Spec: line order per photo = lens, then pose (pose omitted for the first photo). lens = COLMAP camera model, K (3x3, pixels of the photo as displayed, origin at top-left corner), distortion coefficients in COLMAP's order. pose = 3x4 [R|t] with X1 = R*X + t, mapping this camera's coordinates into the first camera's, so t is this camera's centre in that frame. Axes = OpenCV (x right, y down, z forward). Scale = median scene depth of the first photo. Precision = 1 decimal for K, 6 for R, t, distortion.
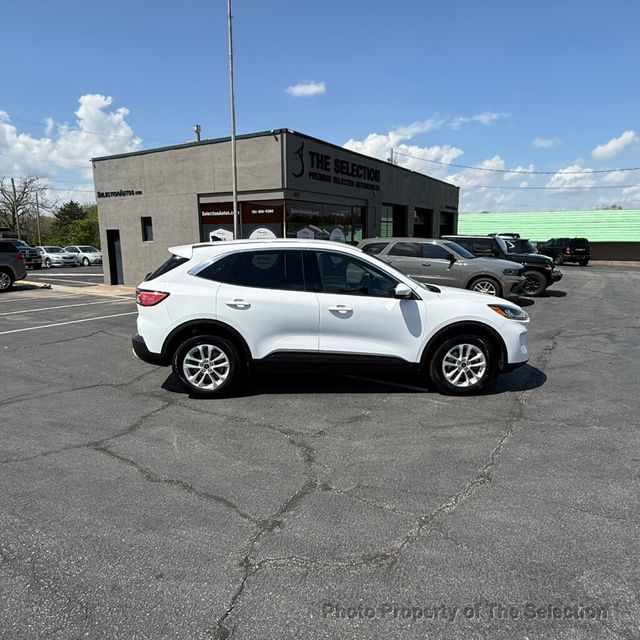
lens RADIAL K [[466.5, 0, 320.1], [0, 466.5, 315.4], [0, 0, 1]] dist [-0.002955, -0.005928]
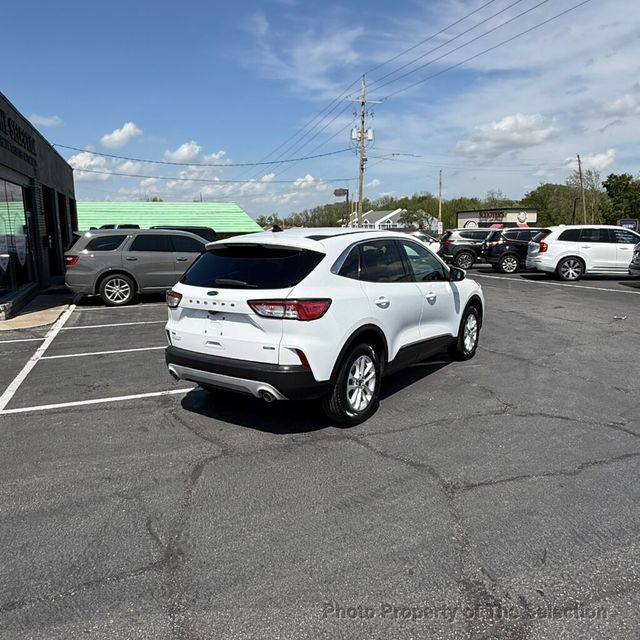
lens RADIAL K [[525.7, 0, 318.7], [0, 525.7, 308.1], [0, 0, 1]] dist [-0.030104, 0.006200]
pose [[0.600369, -0.122069, 0.790352, -0.978447], [0.134704, 0.989597, 0.050519, -0.075669], [-0.788297, 0.076133, 0.610567, 0.472973]]
